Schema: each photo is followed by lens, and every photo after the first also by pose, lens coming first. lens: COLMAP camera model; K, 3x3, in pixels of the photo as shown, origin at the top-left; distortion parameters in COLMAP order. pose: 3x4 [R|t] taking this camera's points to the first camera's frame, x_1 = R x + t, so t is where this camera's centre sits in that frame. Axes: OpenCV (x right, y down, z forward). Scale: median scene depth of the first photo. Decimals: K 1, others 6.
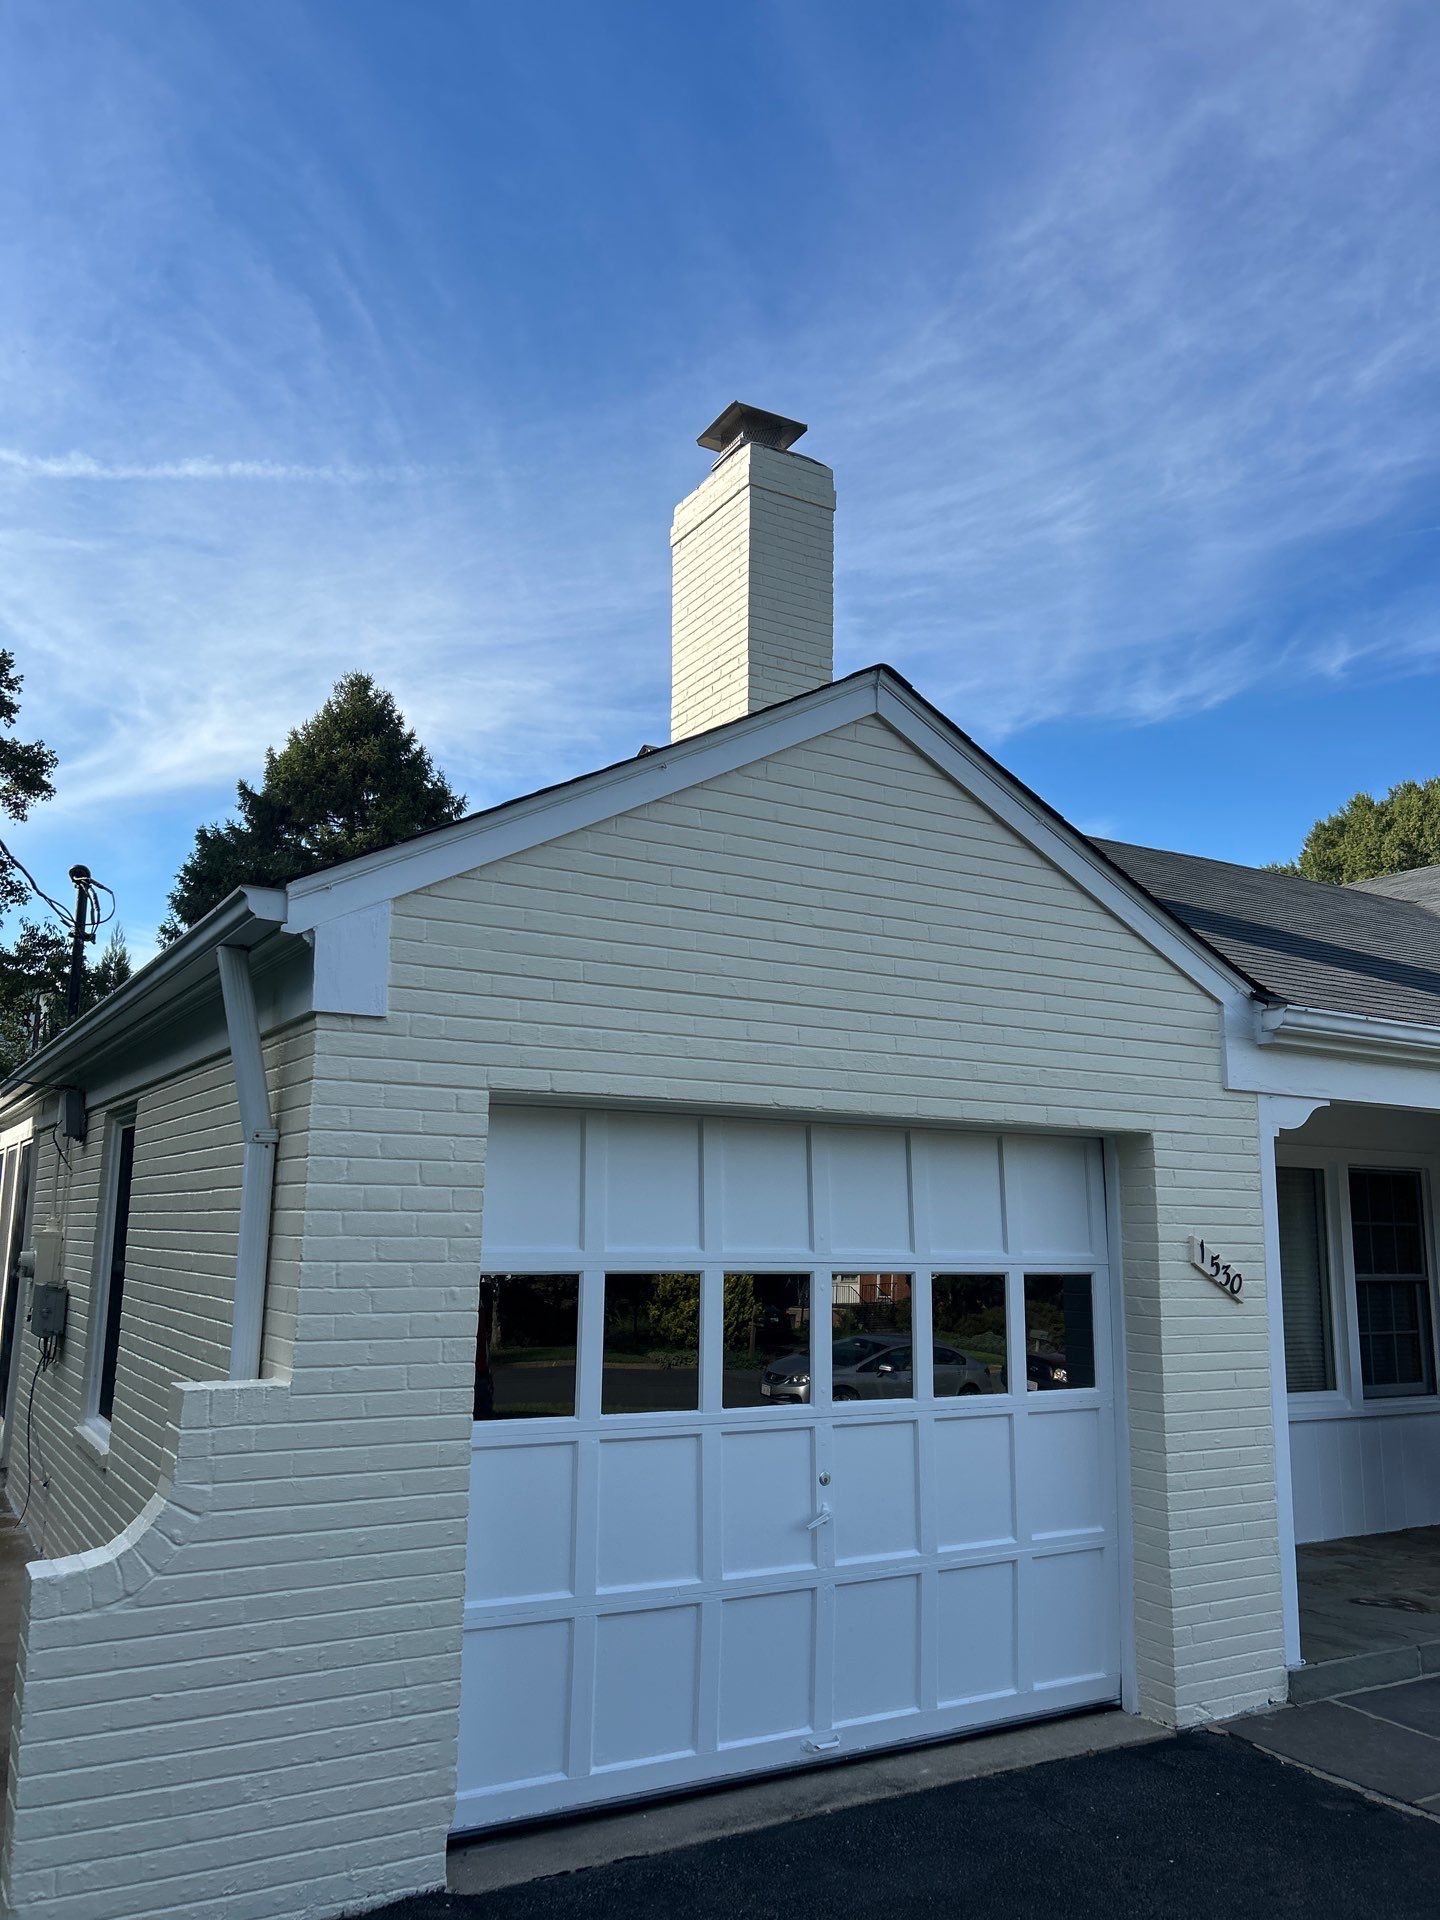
lens RADIAL K [[1450.7, 0, 702.4], [0, 1450.7, 967.8], [0, 0, 1]] dist [0.057218, -0.061904]
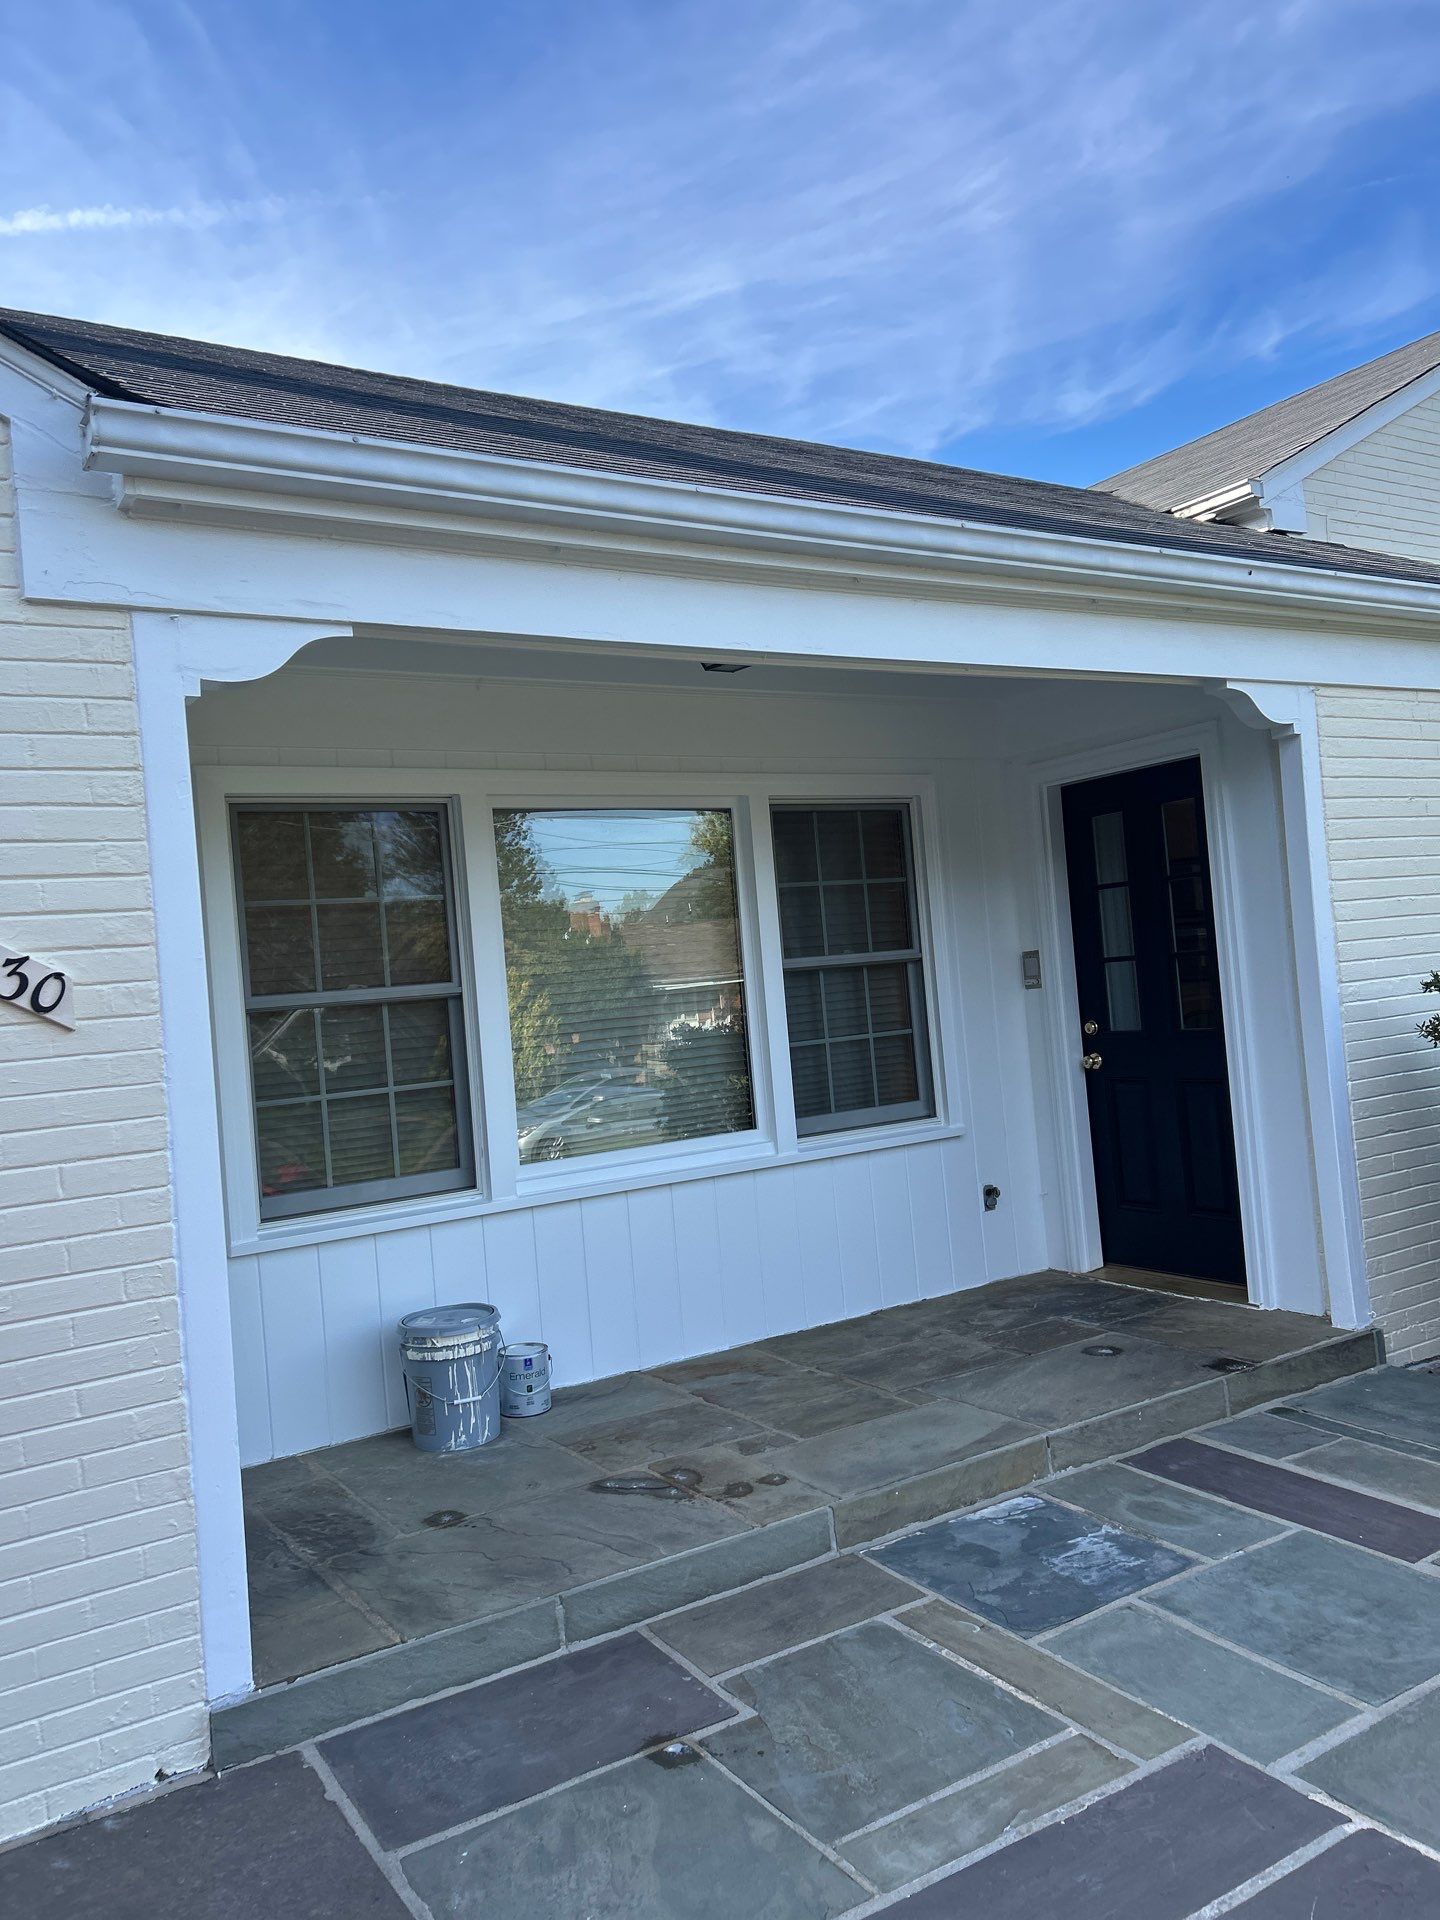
lens RADIAL K [[1450.7, 0, 733.2], [0, 1450.7, 963.3], [0, 0, 1]] dist [0.057218, -0.061904]
pose [[0.994600, -0.097519, 0.035520, 0.582227], [0.090563, 0.982639, 0.161925, 0.149238], [-0.050694, -0.157834, 0.986164, 0.512517]]
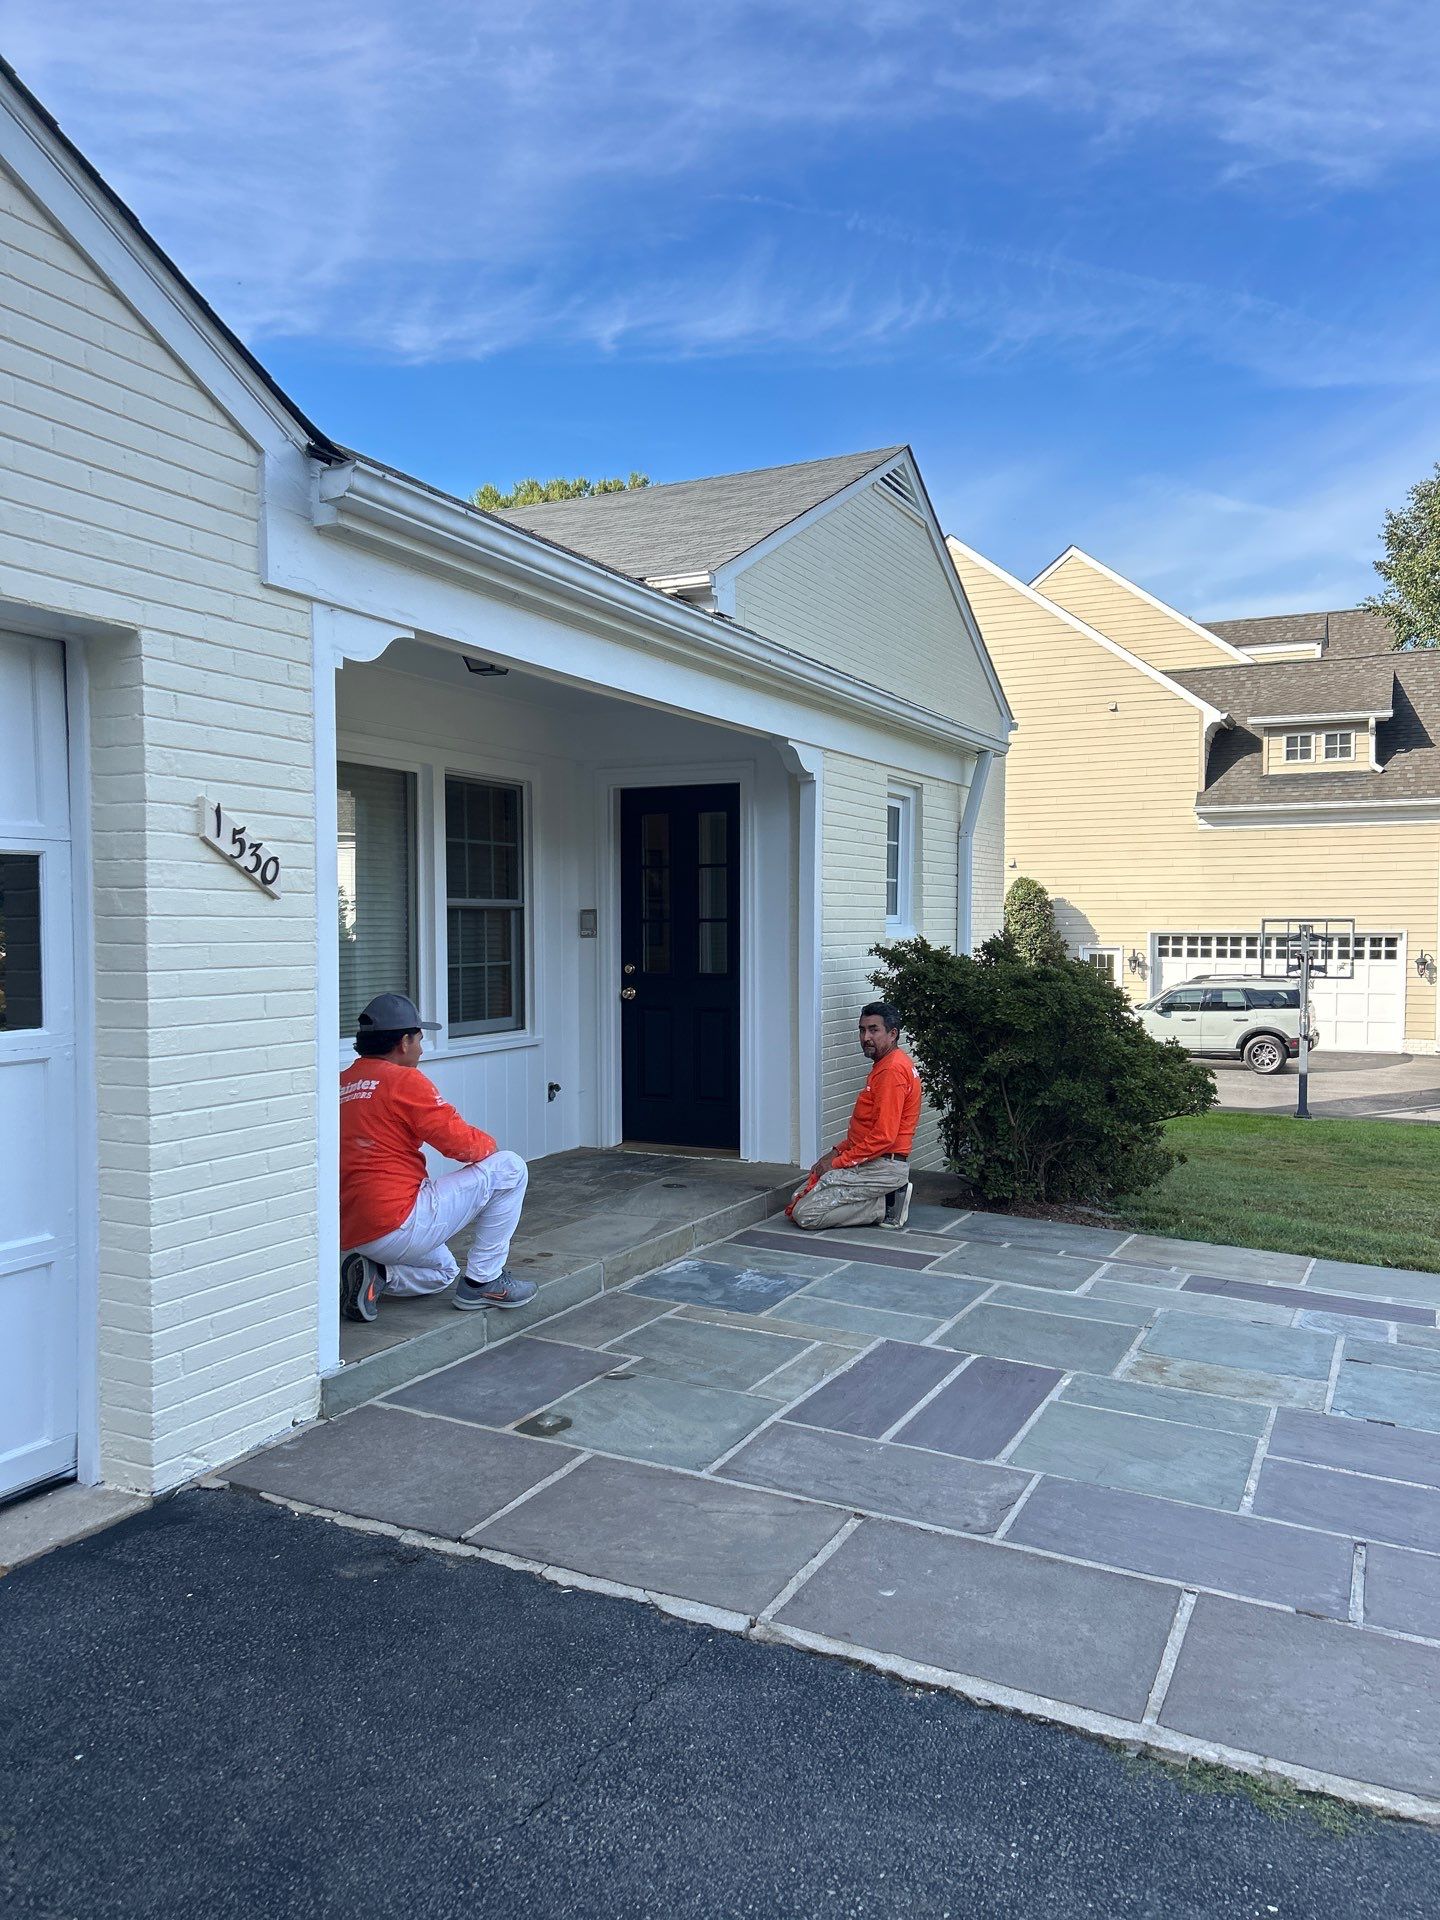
lens RADIAL K [[1450.7, 0, 719.6], [0, 1450.7, 989.3], [0, 0, 1]] dist [0.057218, -0.061904]
pose [[0.833055, -0.042272, 0.551572, 0.162634], [-0.081831, 0.976690, 0.198446, 0.118675], [-0.547104, -0.210452, 0.810178, 0.322629]]
